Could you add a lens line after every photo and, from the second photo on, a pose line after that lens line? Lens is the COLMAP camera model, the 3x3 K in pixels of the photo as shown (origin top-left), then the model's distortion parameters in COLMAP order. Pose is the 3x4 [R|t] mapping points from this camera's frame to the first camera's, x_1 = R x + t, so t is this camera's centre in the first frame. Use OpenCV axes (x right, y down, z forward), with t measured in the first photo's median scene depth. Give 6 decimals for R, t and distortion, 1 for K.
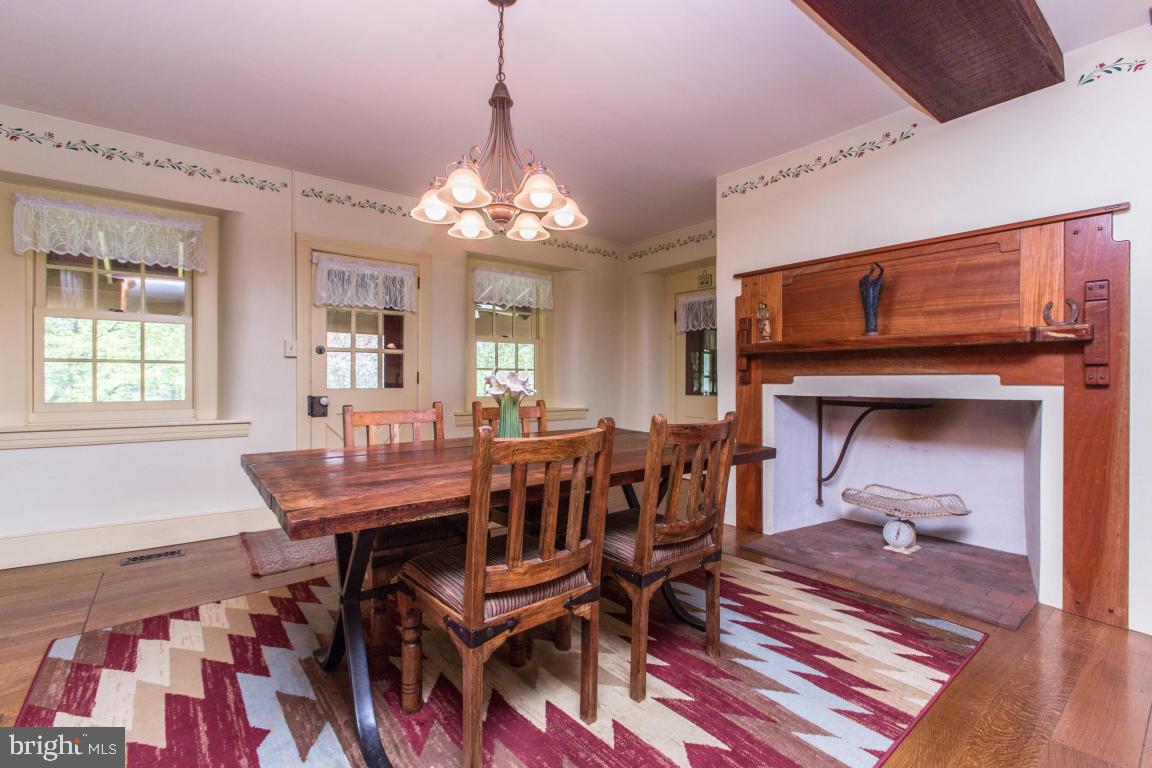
lens RADIAL K [[519.6, 0, 582.0], [0, 519.6, 380.4], [0, 0, 1]] dist [-0.000885, 0.004996]
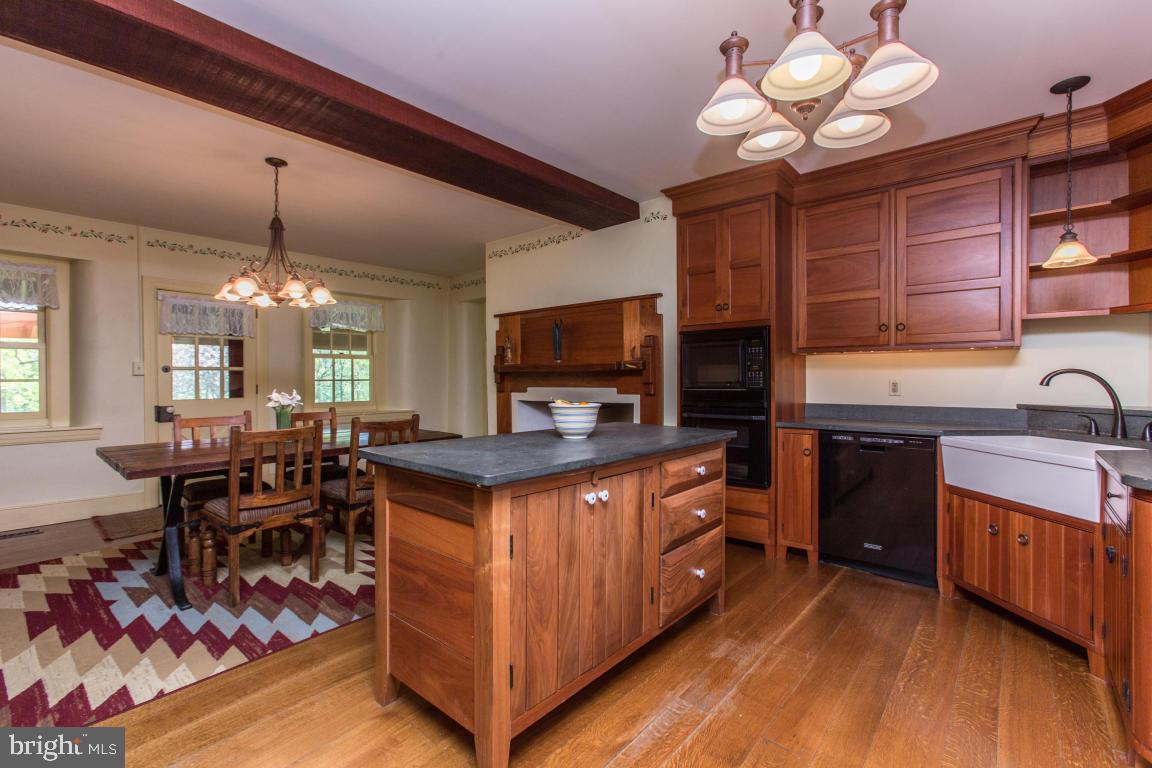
lens RADIAL K [[519.6, 0, 579.1], [0, 519.6, 379.3], [0, 0, 1]] dist [-0.000885, 0.004996]
pose [[0.984328, -0.009652, 0.176081, 0.421131], [0.009747, 0.999952, 0.000324, -0.042287], [-0.176075, 0.001397, 0.984376, -0.673279]]
